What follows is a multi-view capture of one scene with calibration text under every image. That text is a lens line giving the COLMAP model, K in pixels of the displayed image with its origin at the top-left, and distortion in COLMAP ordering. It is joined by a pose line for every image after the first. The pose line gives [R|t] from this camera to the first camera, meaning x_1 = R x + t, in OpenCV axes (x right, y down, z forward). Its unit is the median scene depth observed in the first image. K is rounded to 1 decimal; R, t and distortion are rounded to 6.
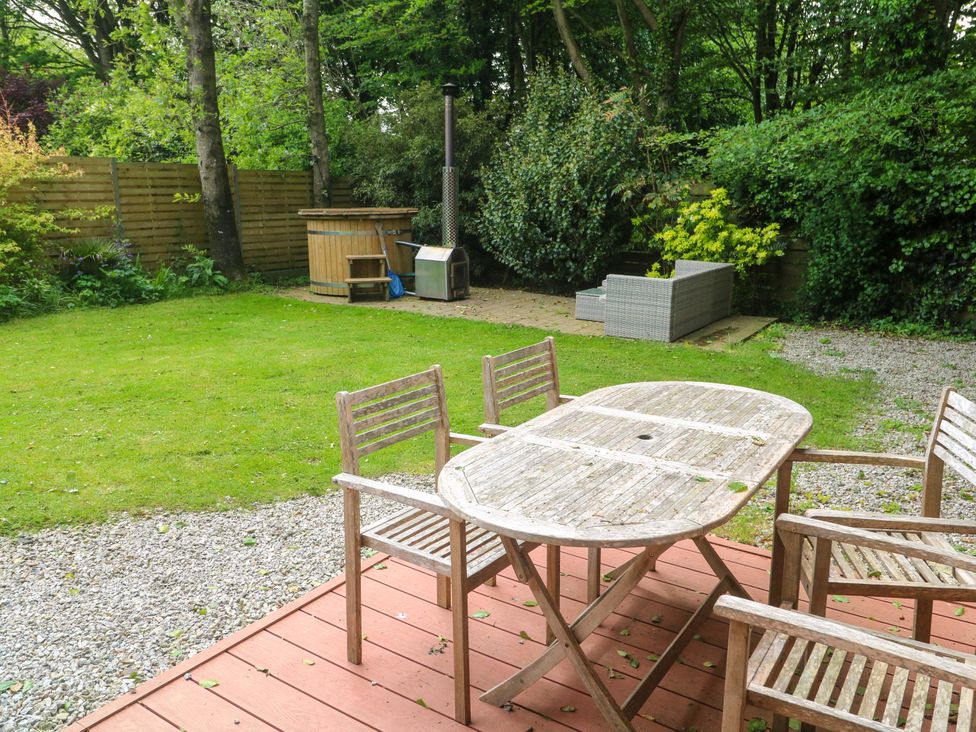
lens RADIAL K [[785.5, 0, 488.0], [0, 785.5, 366.0], [0, 0, 1]] dist [-0.001823, 0.001018]
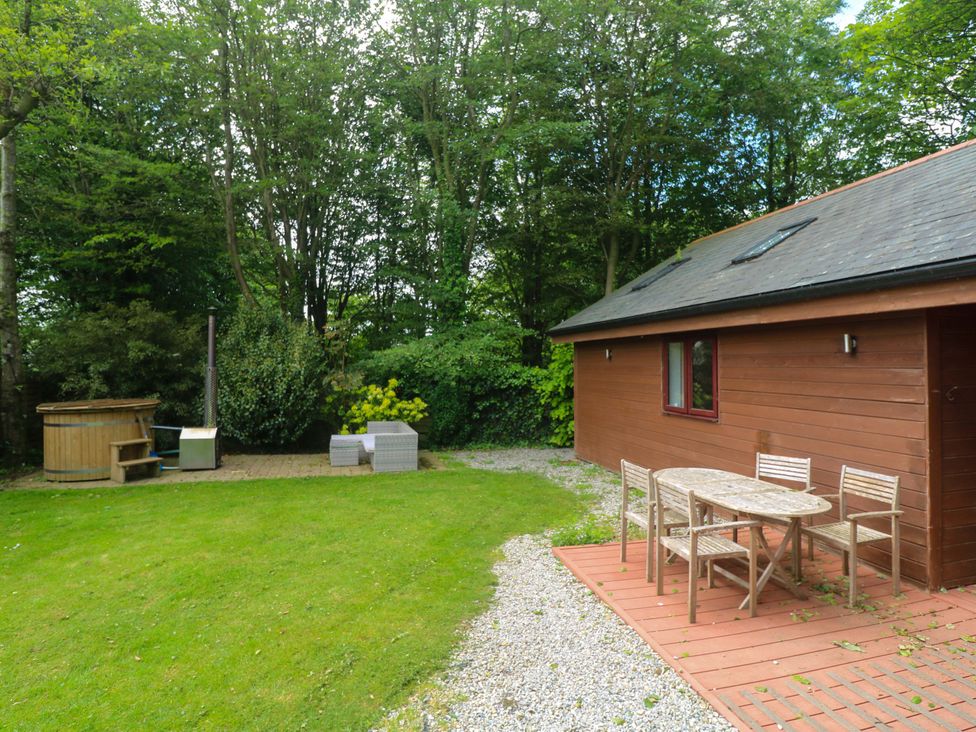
lens RADIAL K [[511.7, 0, 497.7], [0, 511.7, 355.5], [0, 0, 1]] dist [0.002088, -0.012350]
pose [[0.654275, 0.013472, 0.756137, -0.373331], [0.175178, 0.969948, -0.168861, -0.039870], [-0.735688, 0.242940, 0.632253, 0.089383]]
